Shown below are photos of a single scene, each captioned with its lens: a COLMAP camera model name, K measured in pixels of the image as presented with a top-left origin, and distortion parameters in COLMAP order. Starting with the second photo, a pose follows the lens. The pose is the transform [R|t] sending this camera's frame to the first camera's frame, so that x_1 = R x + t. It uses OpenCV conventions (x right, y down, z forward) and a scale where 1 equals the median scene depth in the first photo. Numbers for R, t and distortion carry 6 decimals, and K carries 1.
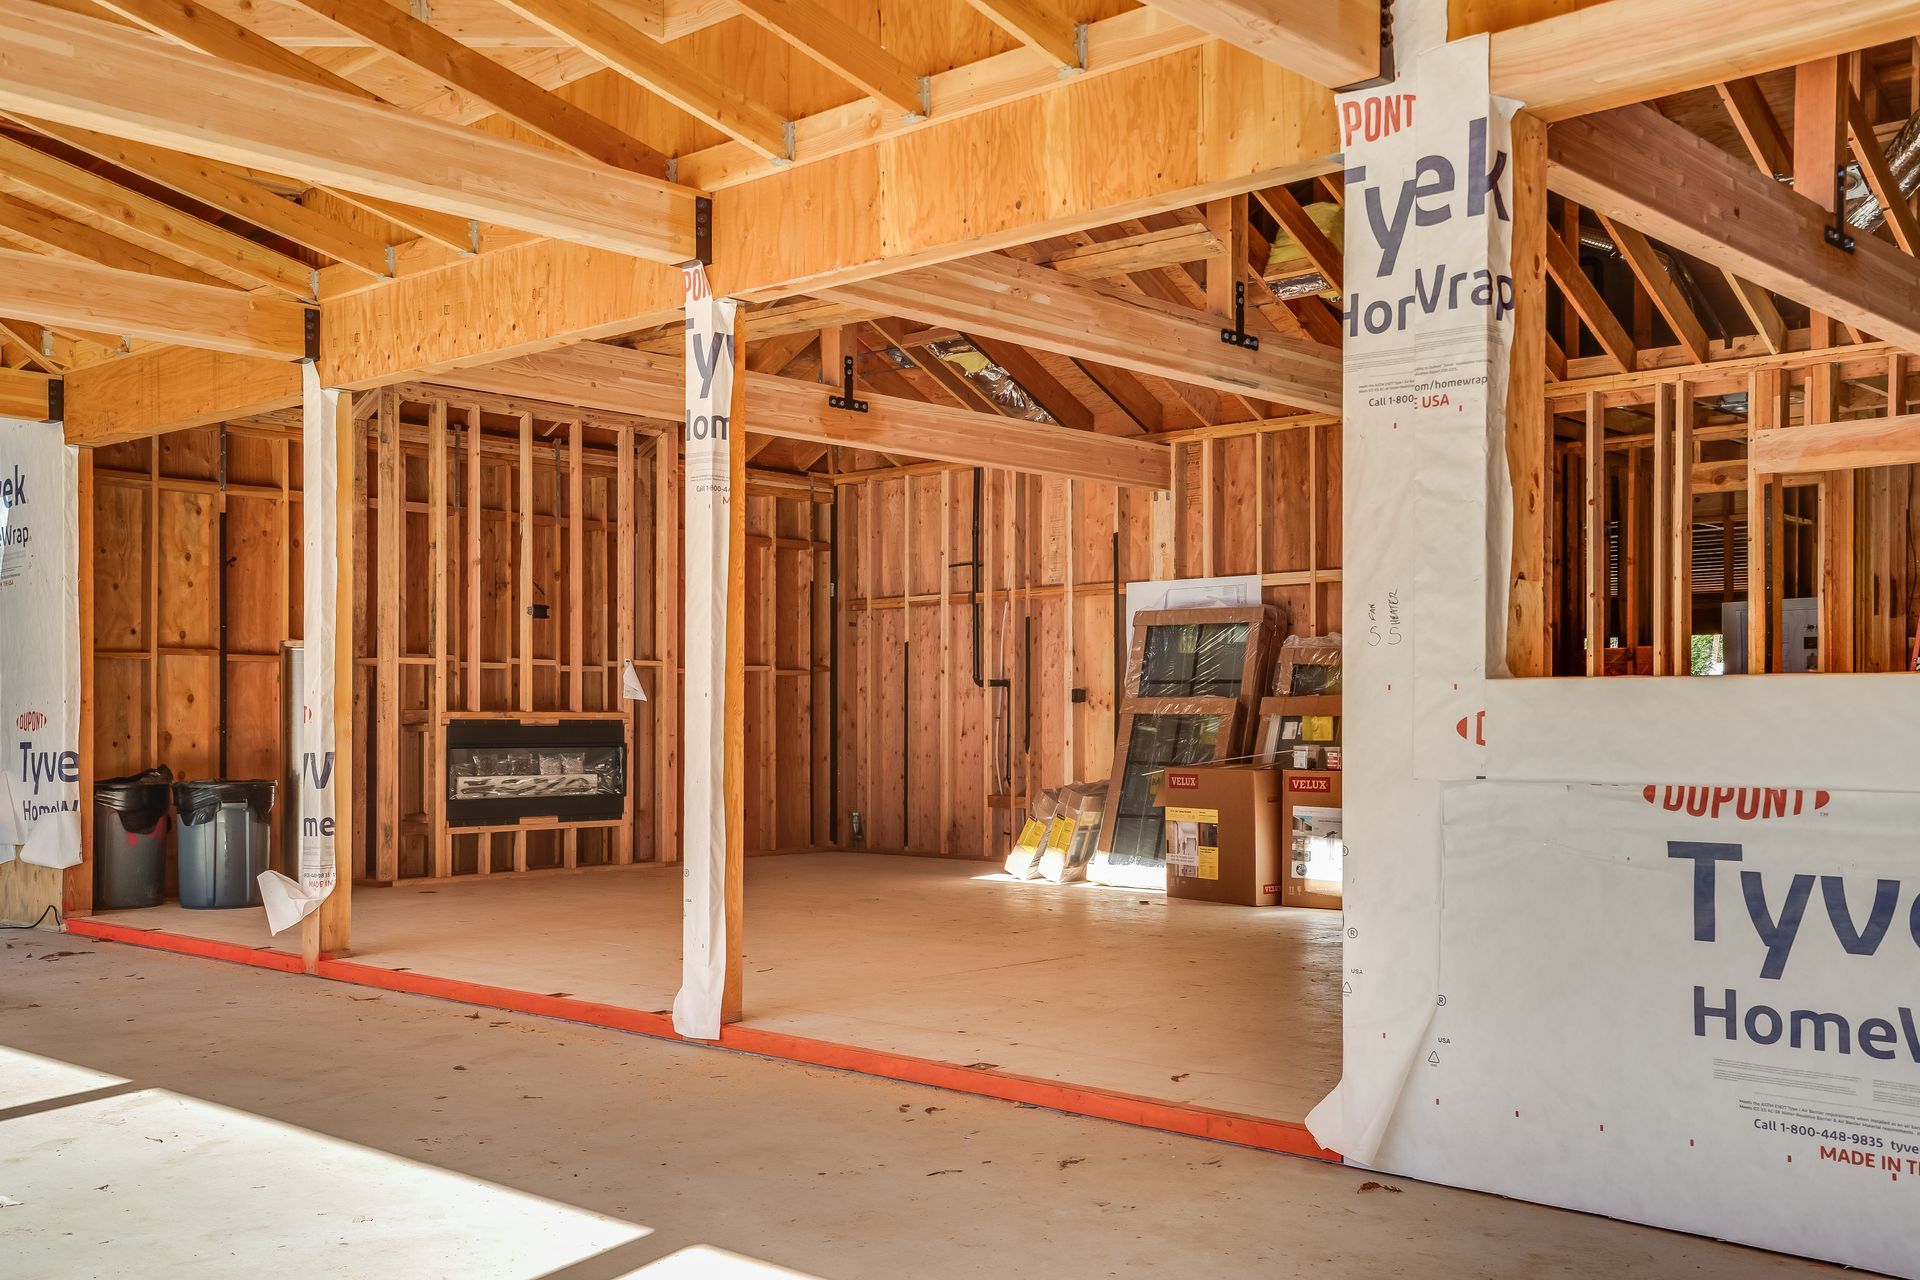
lens RADIAL K [[1878.7, 0, 938.0], [0, 1878.7, 688.5], [0, 0, 1]] dist [0.053378, 0.012498]
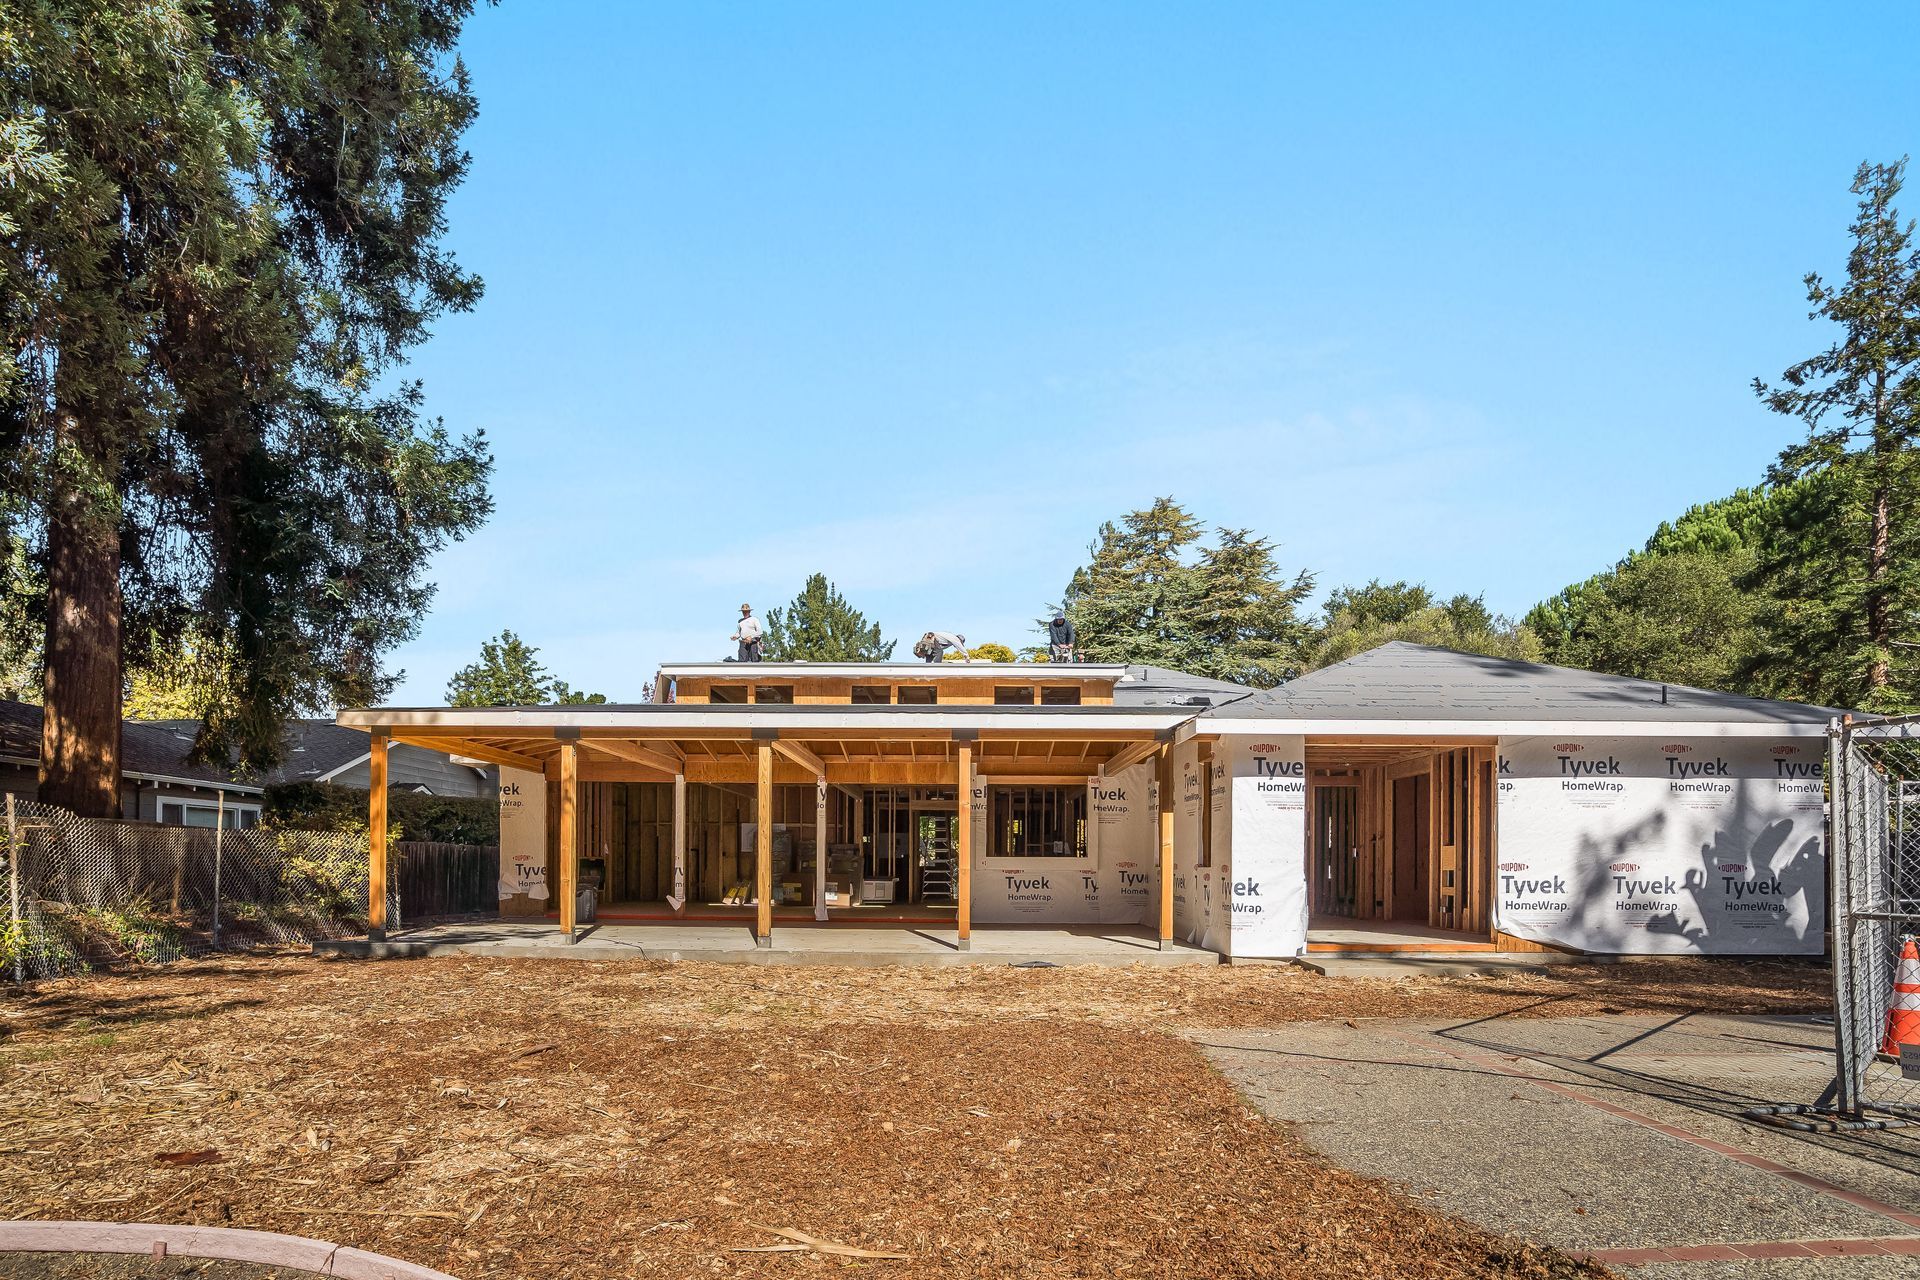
lens RADIAL K [[972.4, 0, 919.9], [0, 972.4, 767.6], [0, 0, 1]] dist [-0.045819, 0.000269]
pose [[0.760928, 0.074284, 0.644570, -0.896144], [-0.020336, 0.995667, -0.090739, 0.000066], [-0.648517, 0.055938, 0.759142, -0.670570]]
